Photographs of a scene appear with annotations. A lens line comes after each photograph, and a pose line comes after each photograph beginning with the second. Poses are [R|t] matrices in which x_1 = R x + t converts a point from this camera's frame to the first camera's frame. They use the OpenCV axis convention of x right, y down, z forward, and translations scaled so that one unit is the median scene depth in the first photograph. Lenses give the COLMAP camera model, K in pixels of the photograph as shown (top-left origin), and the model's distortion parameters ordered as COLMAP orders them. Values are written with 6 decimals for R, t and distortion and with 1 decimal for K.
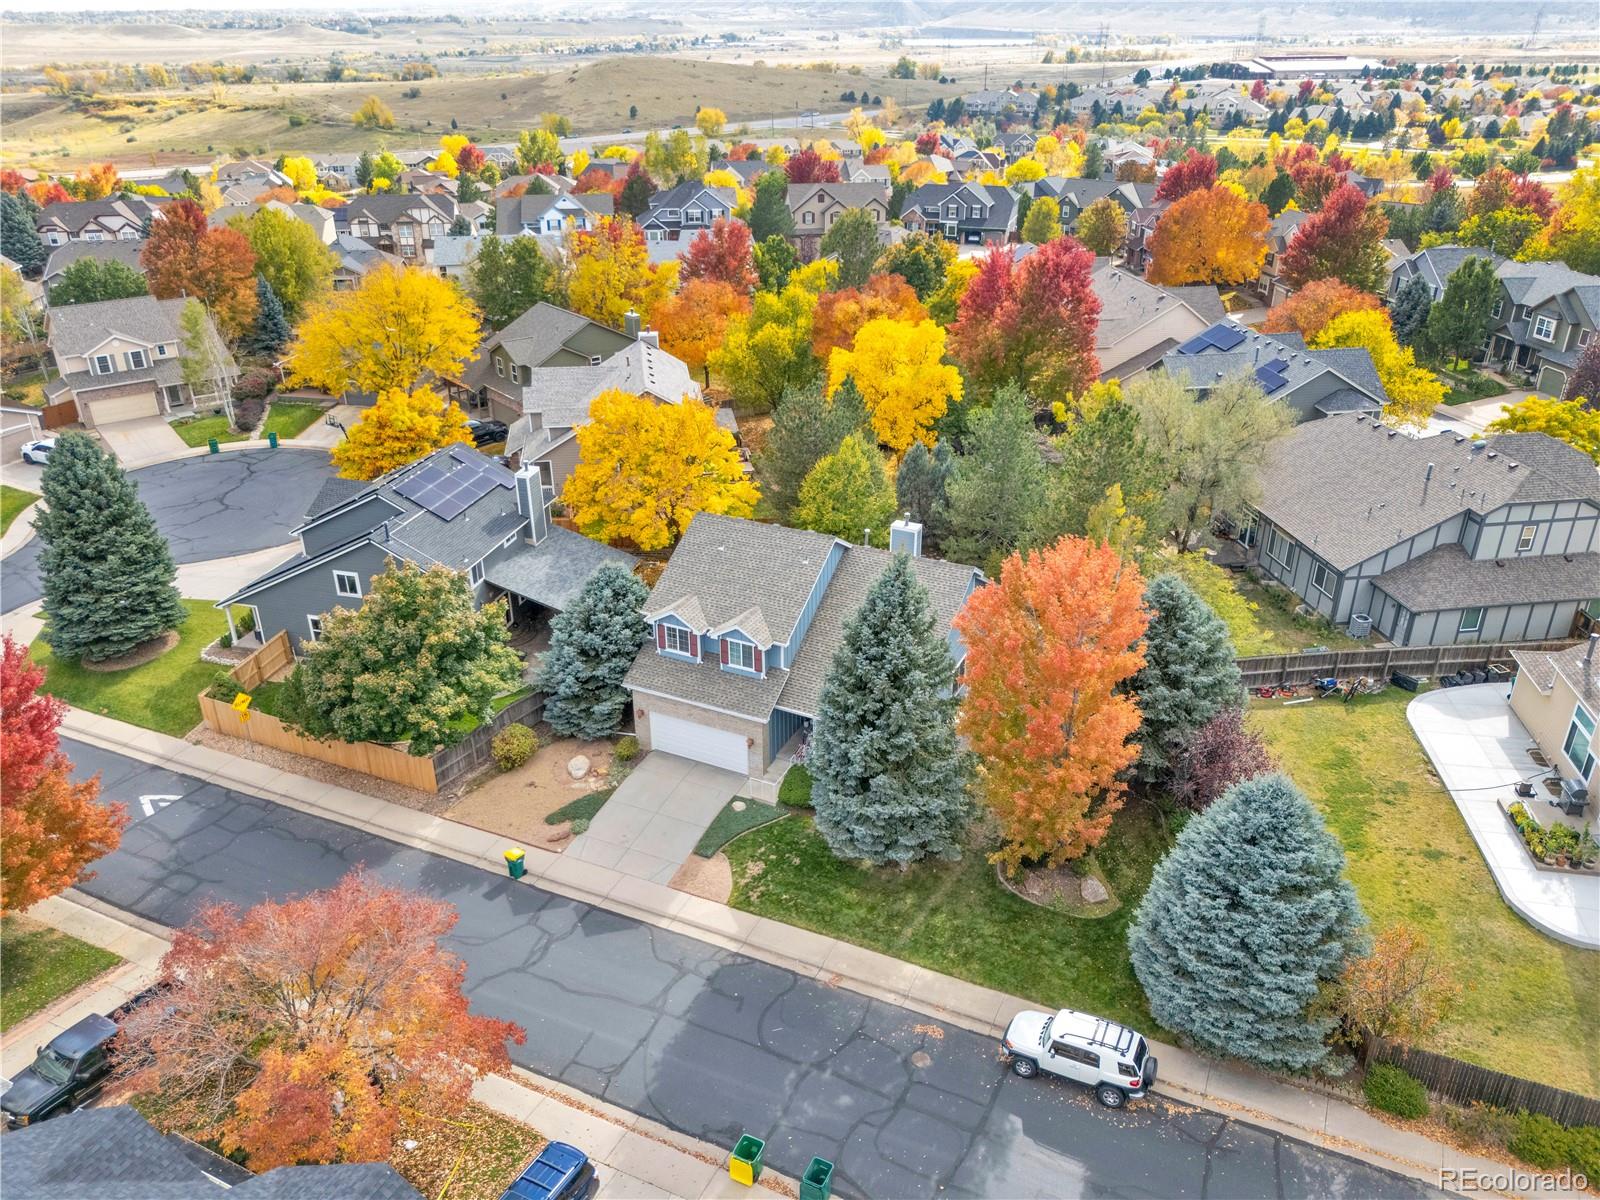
lens RADIAL K [[1189.9, 0, 806.6], [0, 1189.9, 587.8], [0, 0, 1]] dist [0.035332, -0.012125]
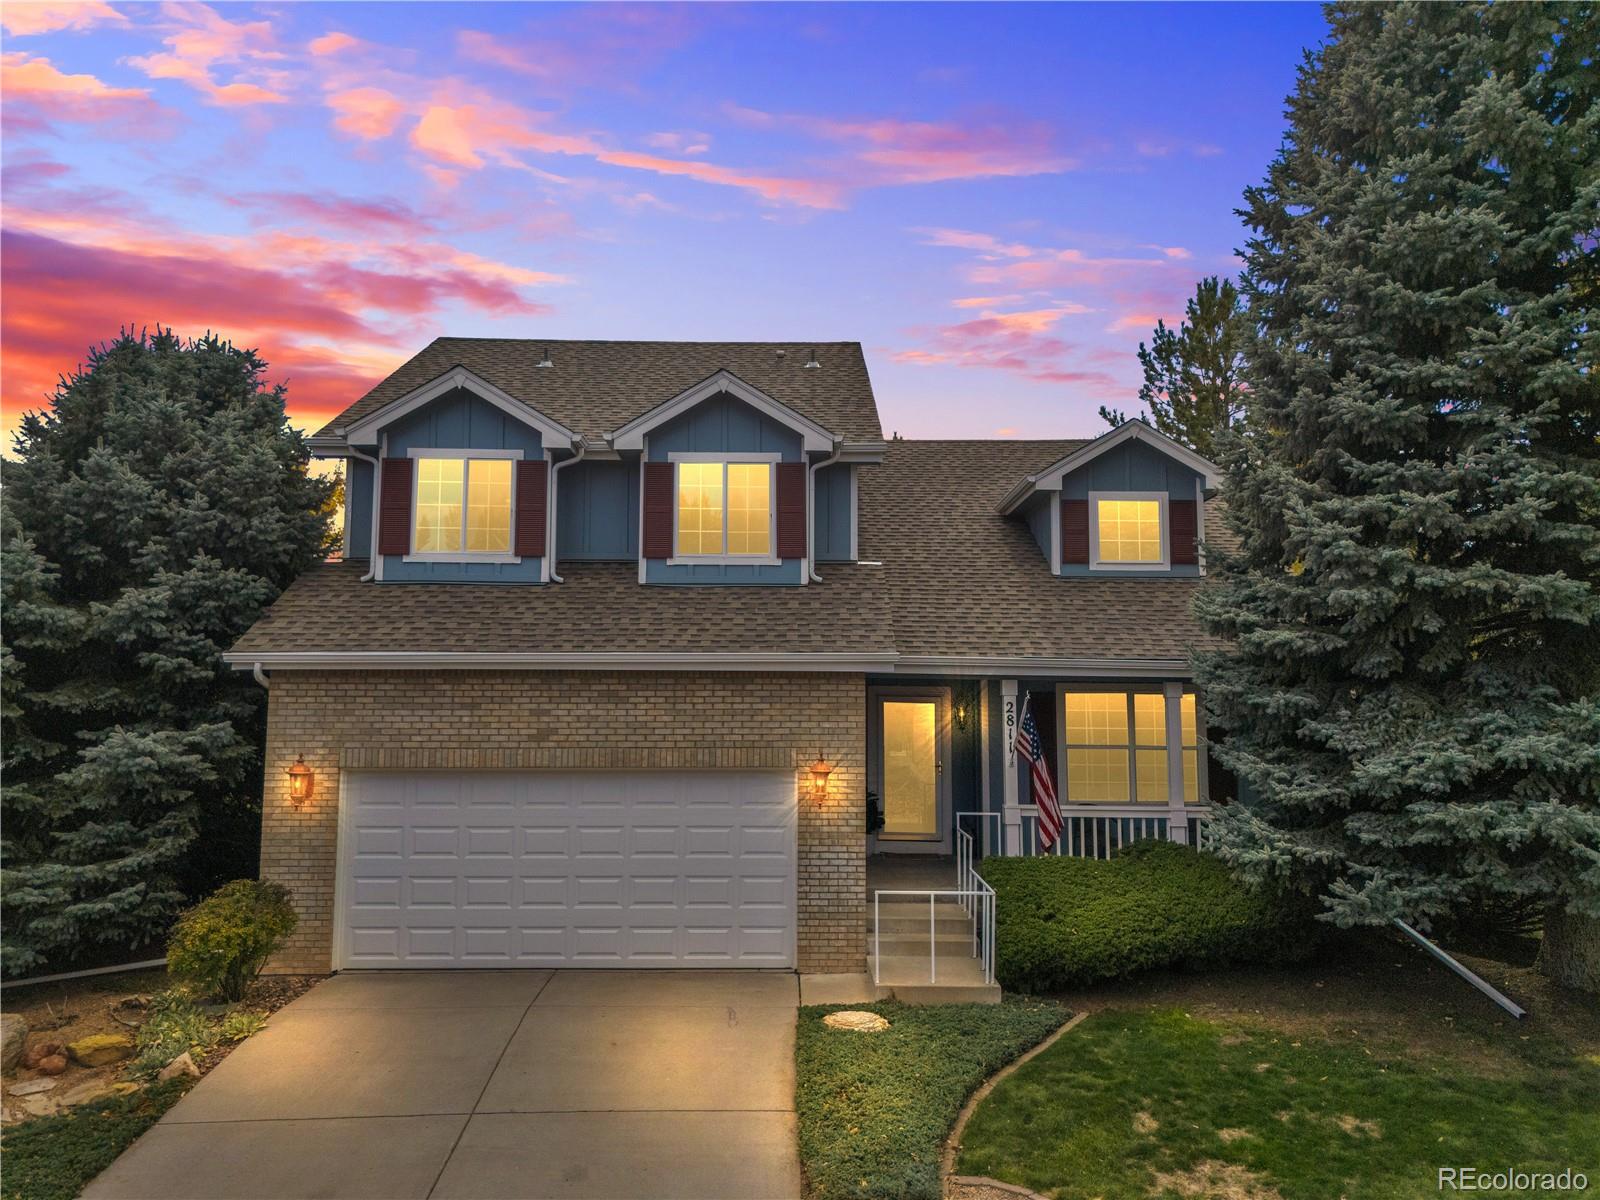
lens RADIAL K [[1189.9, 0, 803.0], [0, 1189.9, 603.5], [0, 0, 1]] dist [0.035332, -0.012125]
pose [[0.895577, 0.049955, 0.442092, -0.157130], [0.189545, 0.856145, -0.480716, 0.209457], [-0.402509, 0.514315, 0.757276, 0.758929]]
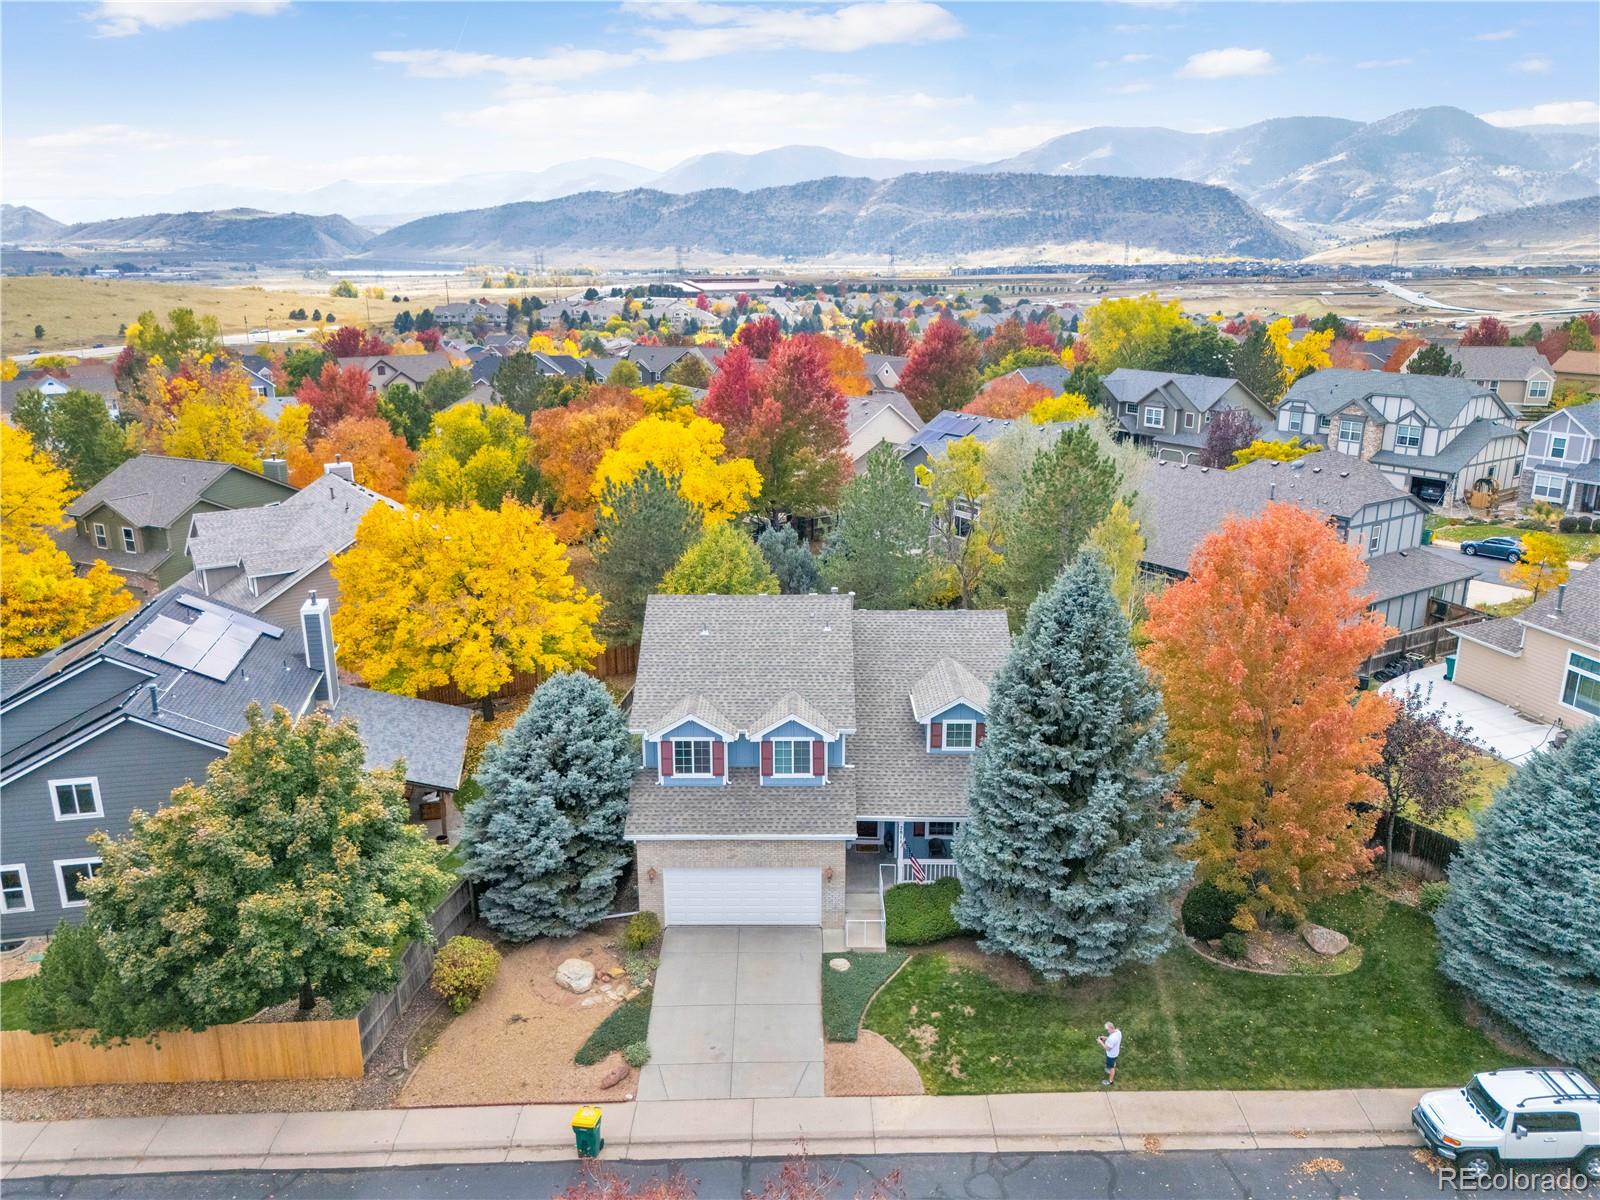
lens RADIAL K [[1189.9, 0, 804.9], [0, 1189.9, 599.7], [0, 0, 1]] dist [0.035332, -0.012125]
pose [[0.900716, -0.122751, 0.416705, -0.330736], [0.189409, 0.974236, -0.122426, 0.050886], [-0.390941, 0.189199, 0.900760, 0.302884]]
